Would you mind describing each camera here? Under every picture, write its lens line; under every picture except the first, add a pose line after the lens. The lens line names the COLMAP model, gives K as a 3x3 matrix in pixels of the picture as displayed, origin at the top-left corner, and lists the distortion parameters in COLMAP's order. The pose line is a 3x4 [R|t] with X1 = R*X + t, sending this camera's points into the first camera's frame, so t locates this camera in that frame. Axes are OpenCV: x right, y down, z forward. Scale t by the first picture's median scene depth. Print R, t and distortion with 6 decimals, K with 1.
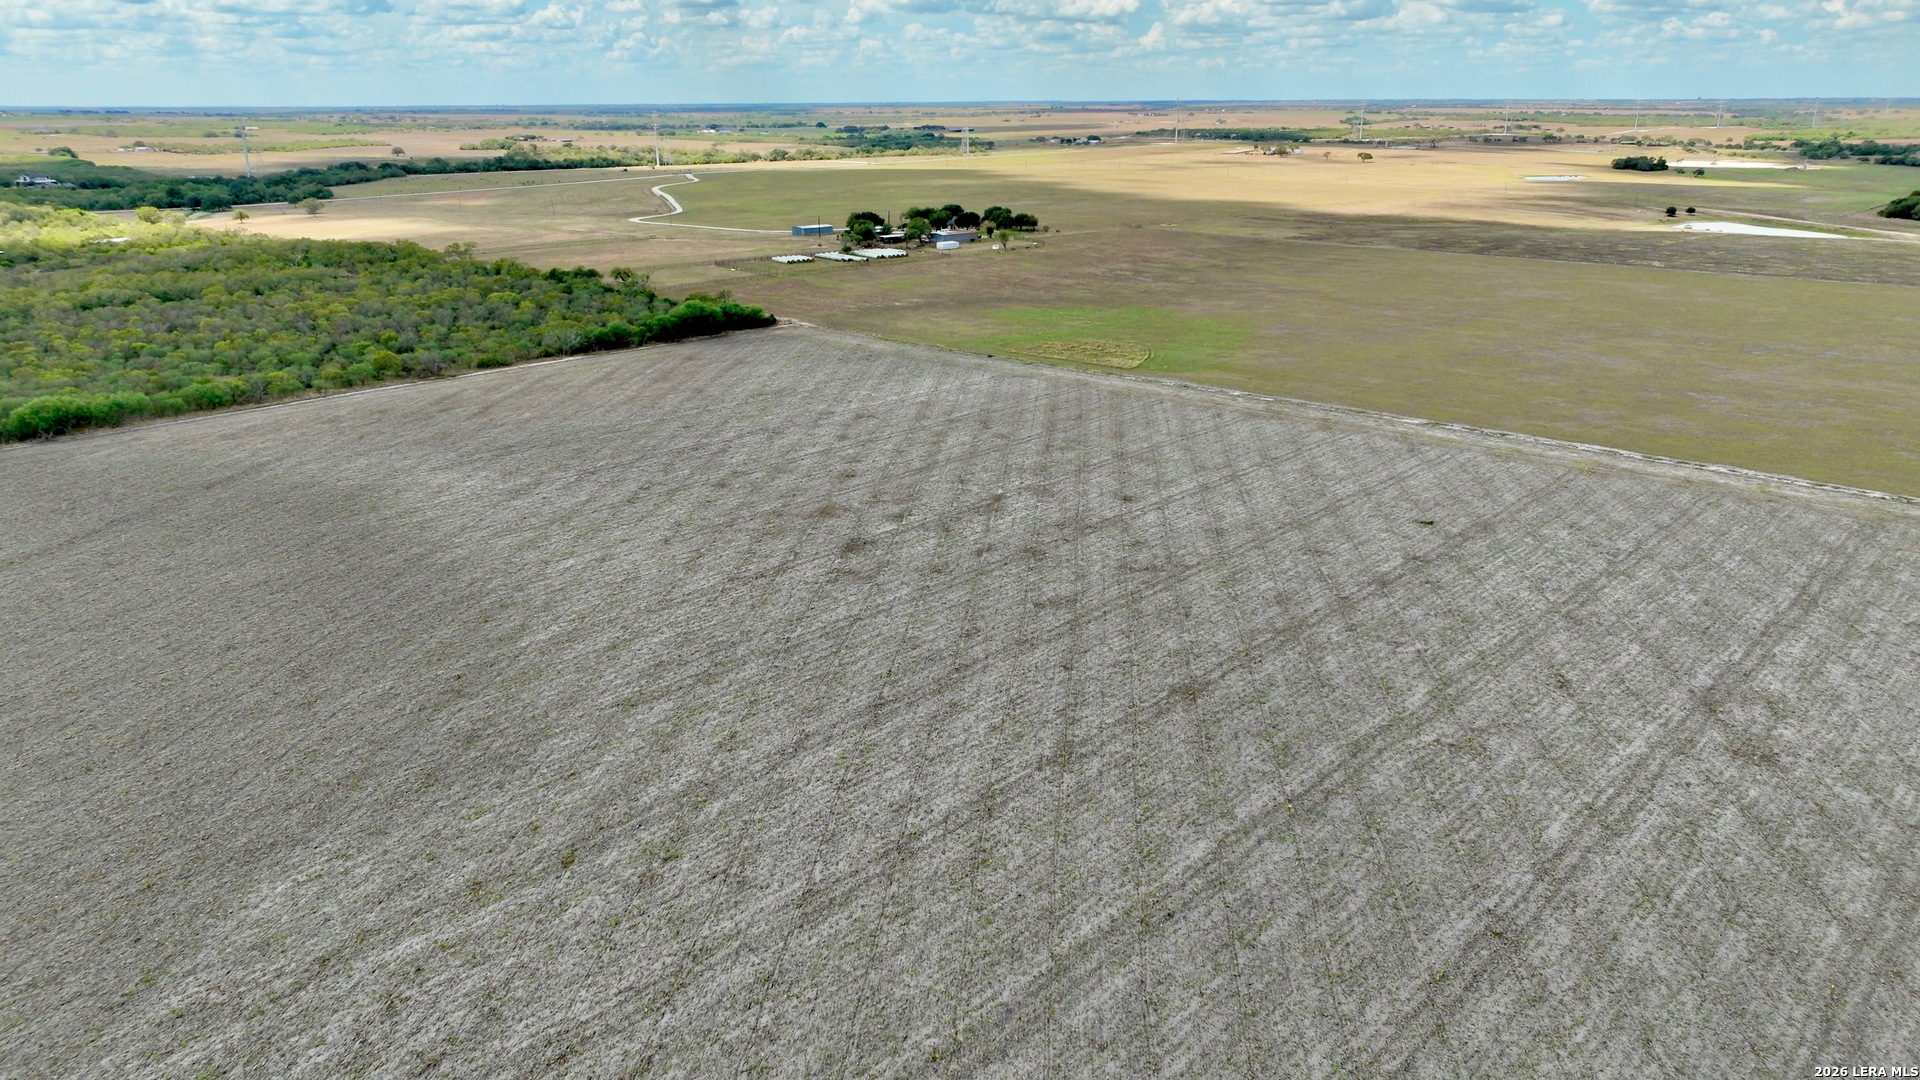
lens RADIAL K [[1368.6, 0, 962.2], [0, 1368.6, 533.9], [0, 0, 1]] dist [-0.009251, 0.023835]
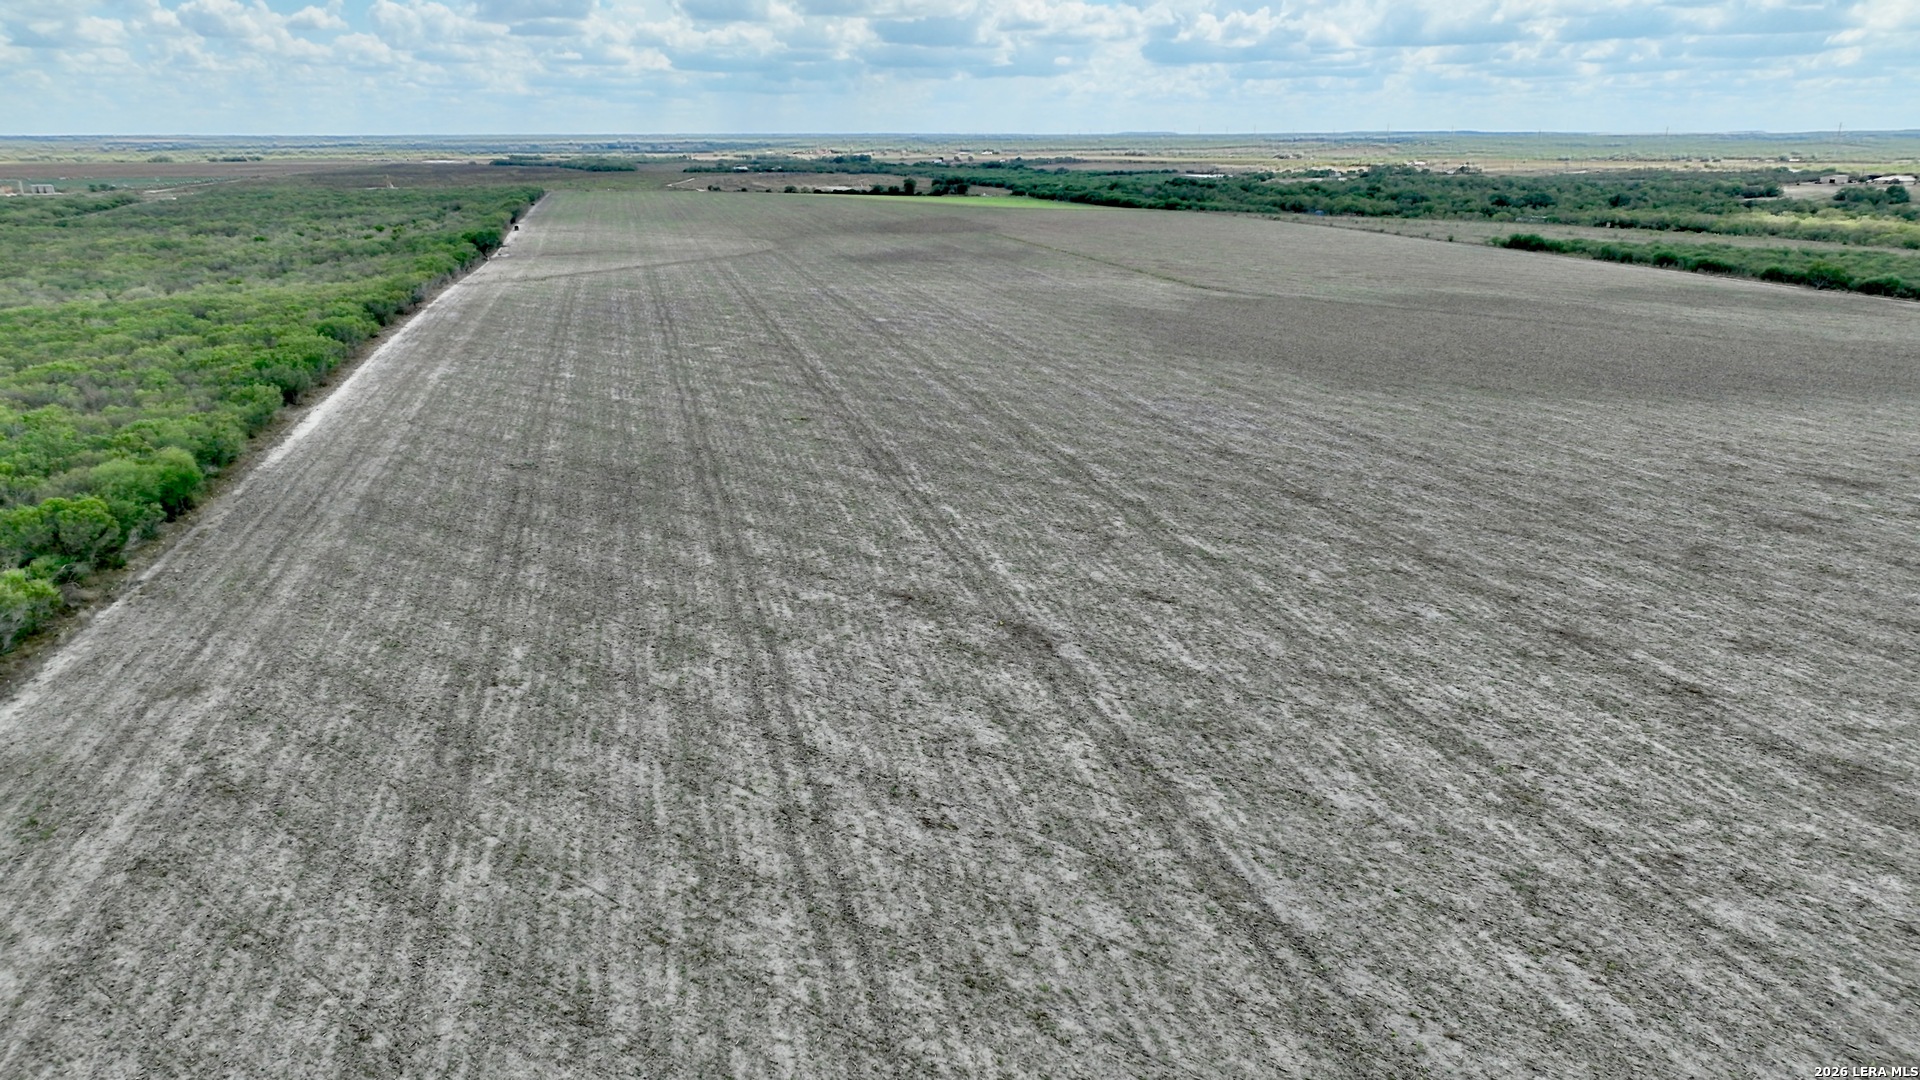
lens RADIAL K [[1368.6, 0, 959.9], [0, 1368.6, 540.2], [0, 0, 1]] dist [-0.009251, 0.023835]
pose [[-0.564524, 0.239157, -0.790010, 1.045189], [-0.245430, 0.865182, 0.437292, -0.226274], [0.788084, 0.440754, -0.429720, 1.145997]]
